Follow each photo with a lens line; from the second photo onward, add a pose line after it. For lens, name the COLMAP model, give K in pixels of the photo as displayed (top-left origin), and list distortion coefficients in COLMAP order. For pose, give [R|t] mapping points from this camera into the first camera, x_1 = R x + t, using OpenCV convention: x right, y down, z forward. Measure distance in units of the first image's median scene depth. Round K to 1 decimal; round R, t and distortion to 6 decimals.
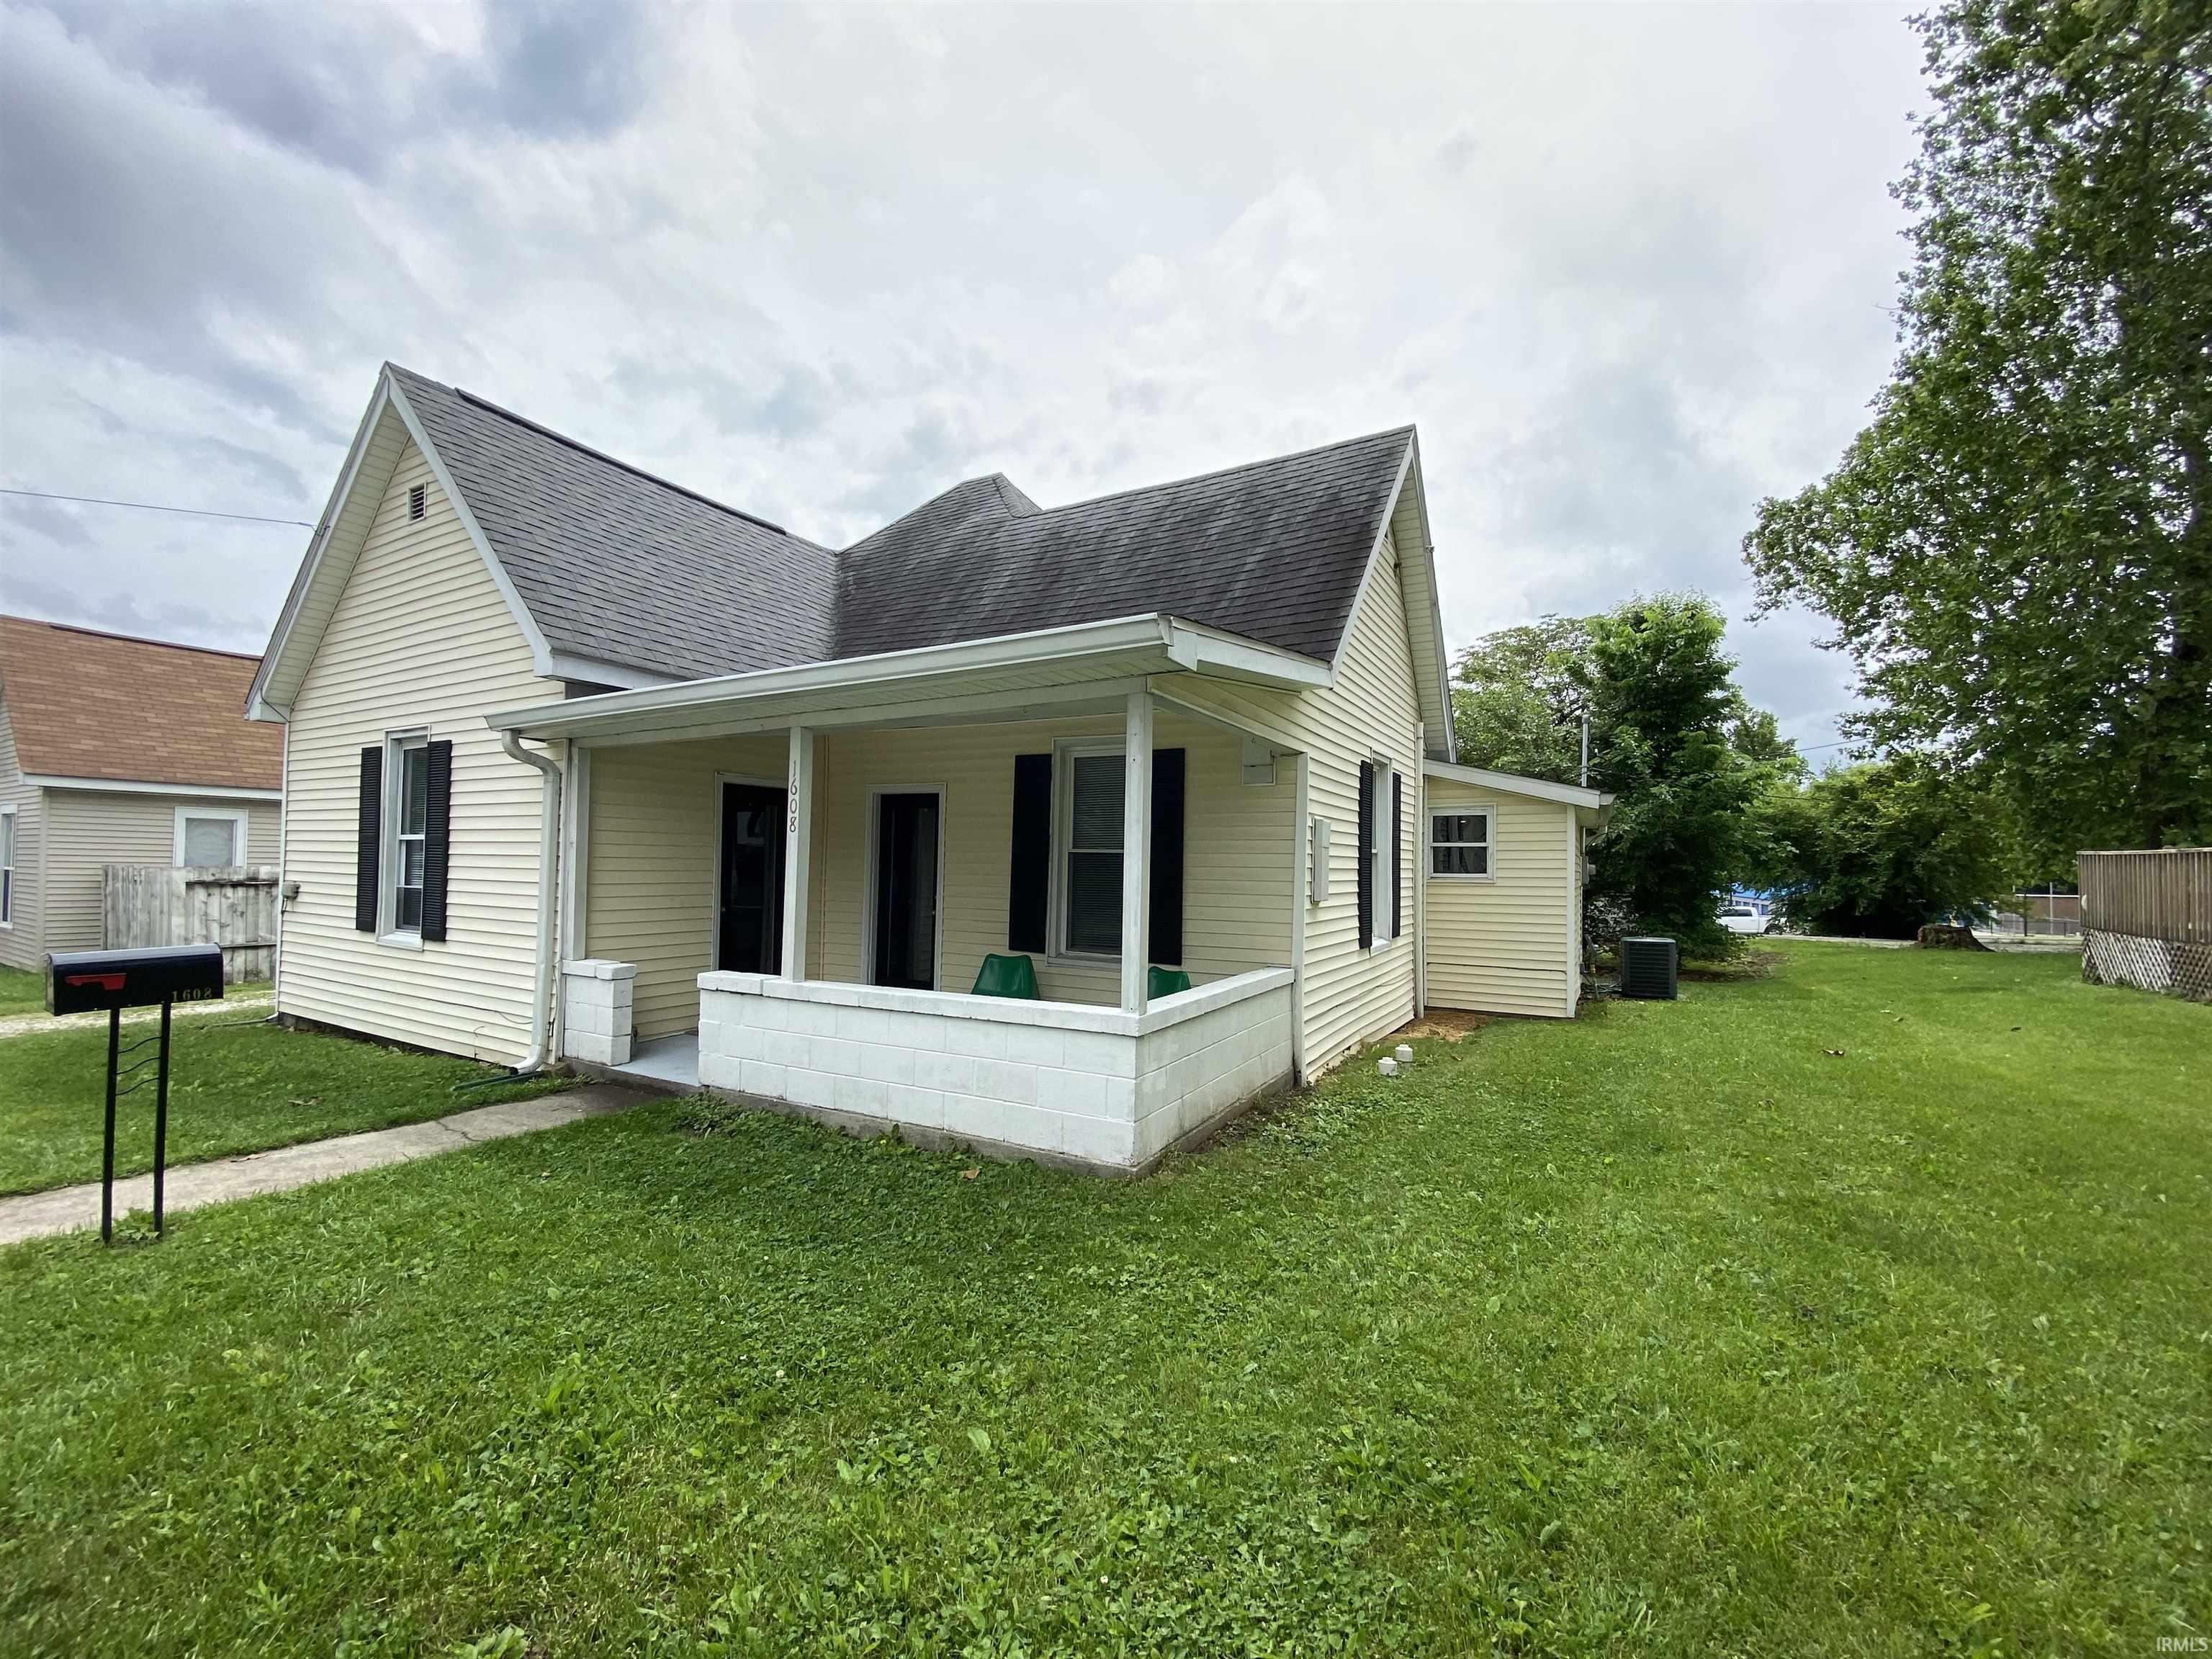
lens RADIAL K [[906.8, 0, 1106.2], [0, 906.8, 835.2], [0, 0, 1]] dist [0.002222, -0.010596]
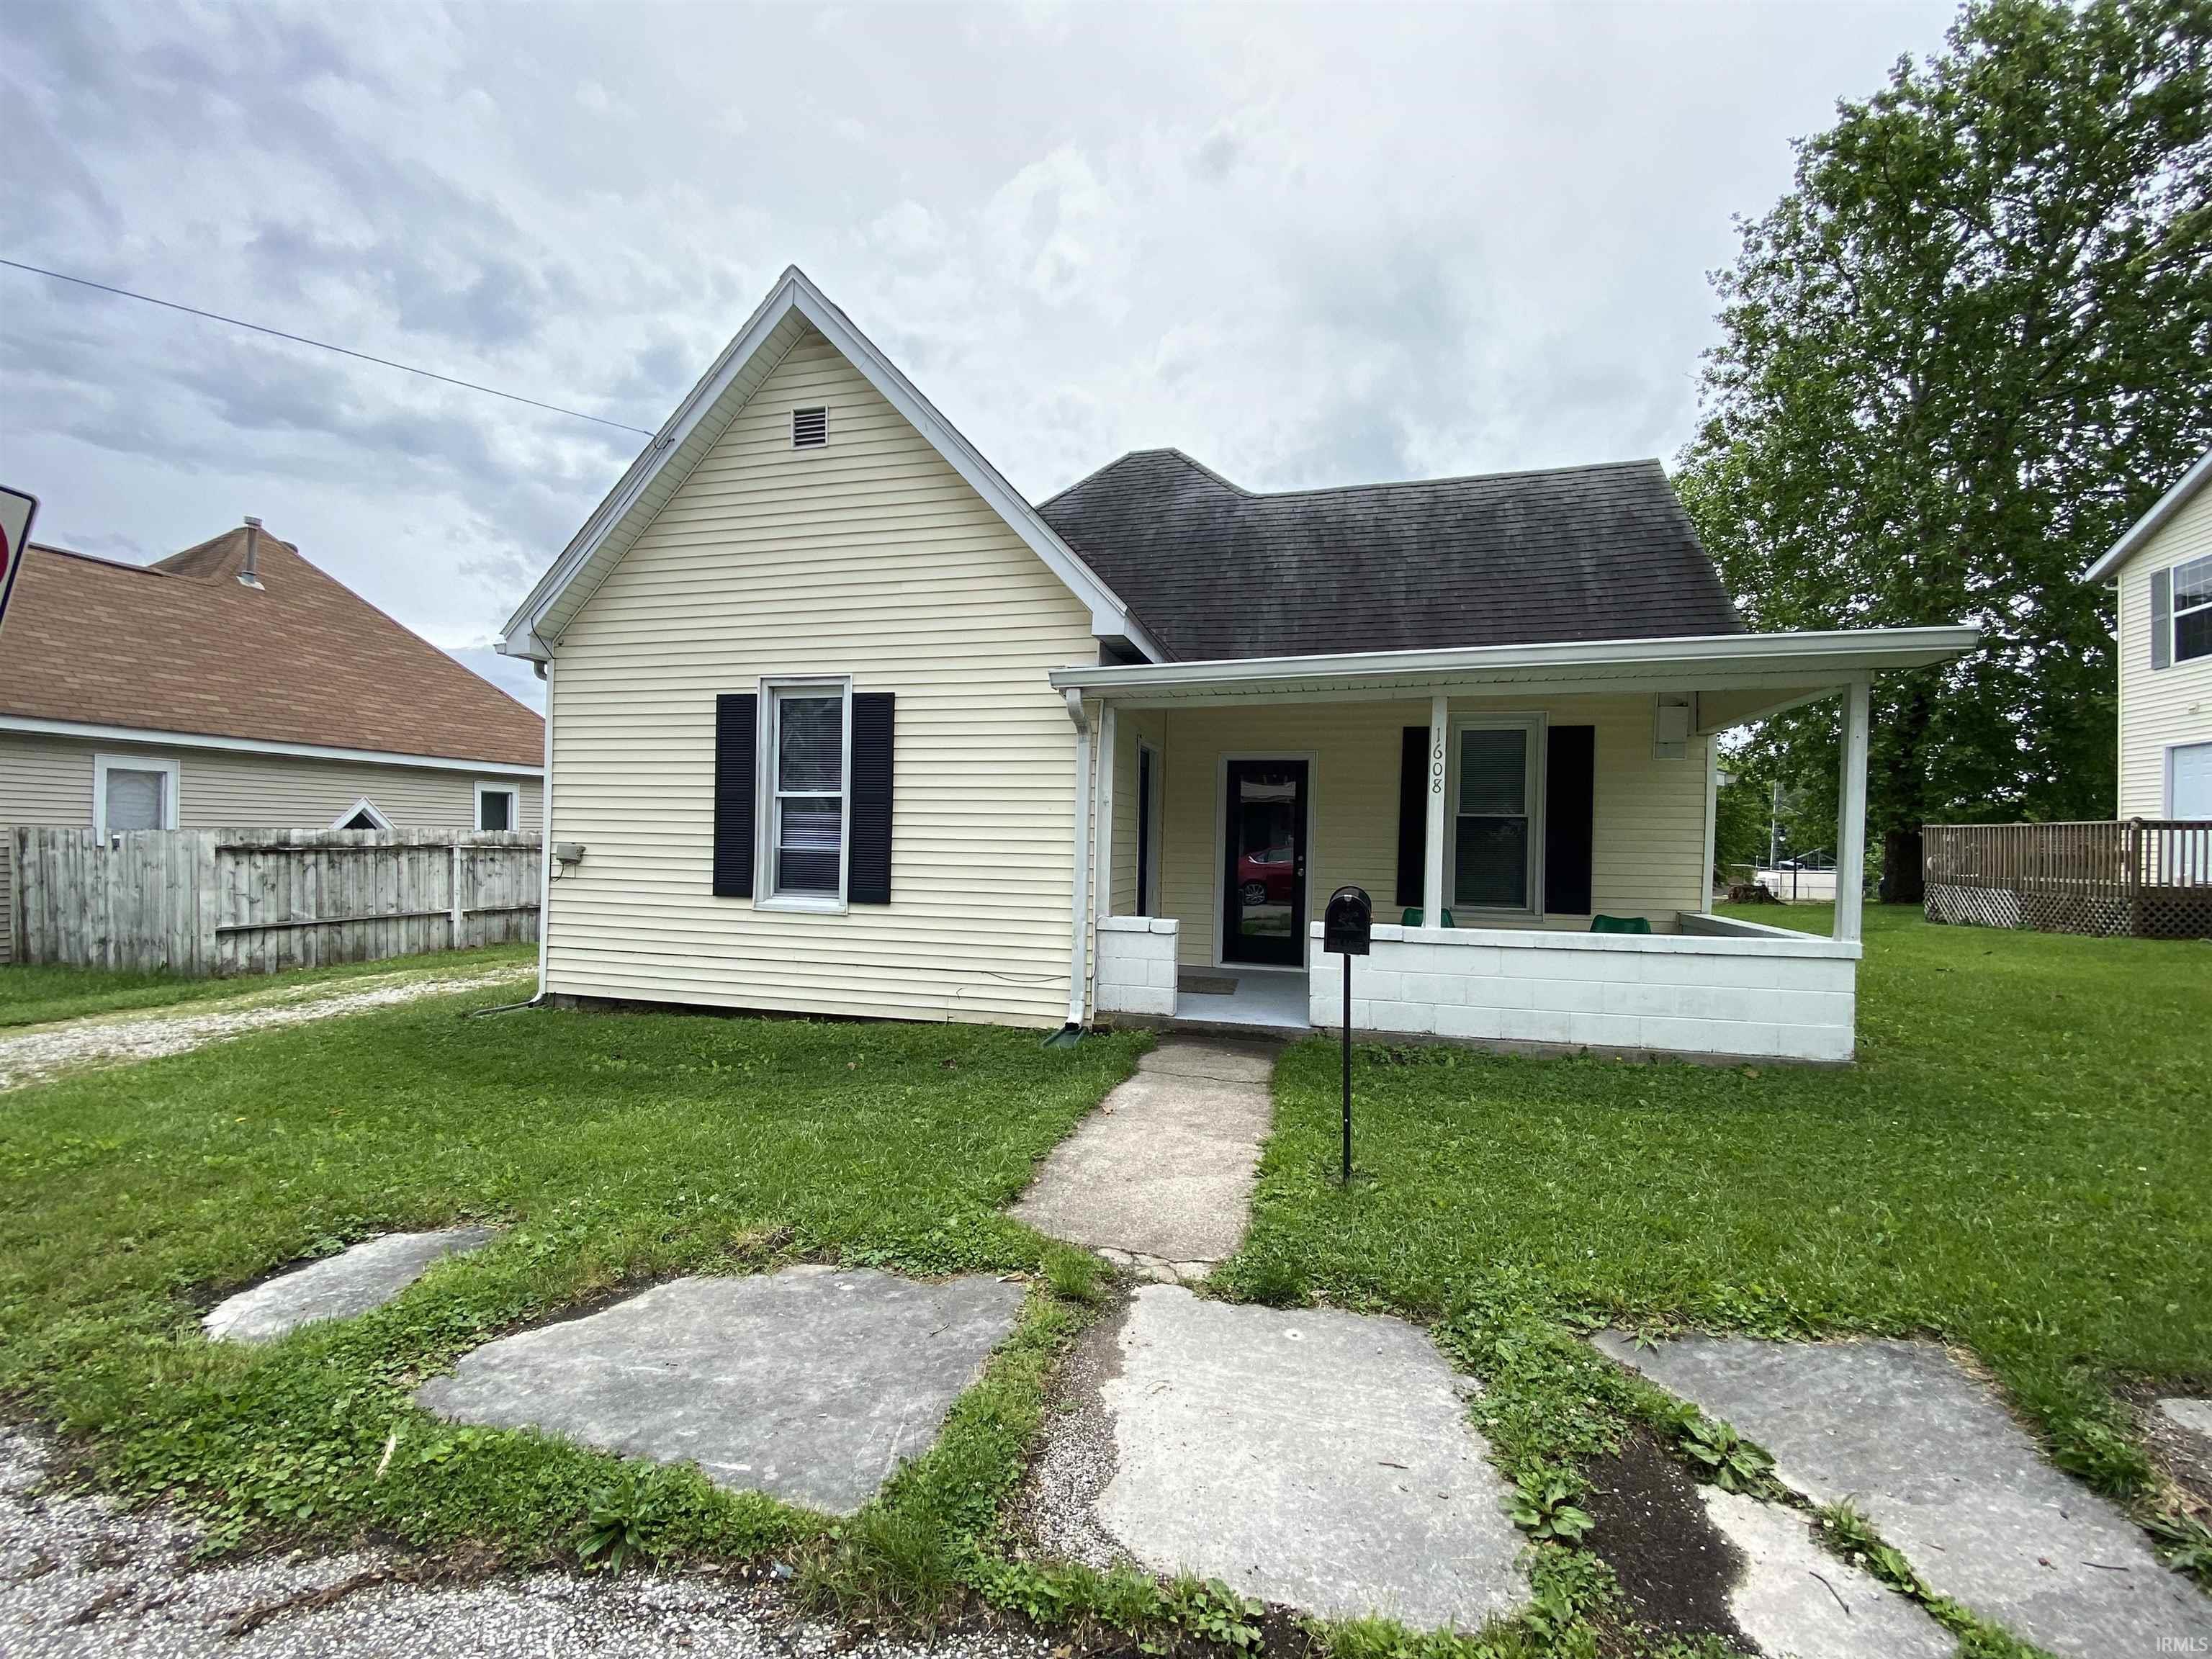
lens RADIAL K [[906.8, 0, 1103.9], [0, 906.8, 842.2], [0, 0, 1]] dist [0.002222, -0.010596]
pose [[0.966882, 0.002403, 0.255212, -0.452412], [-0.011616, 0.999334, 0.034598, 0.009947], [-0.254959, -0.036417, 0.966266, 0.015669]]
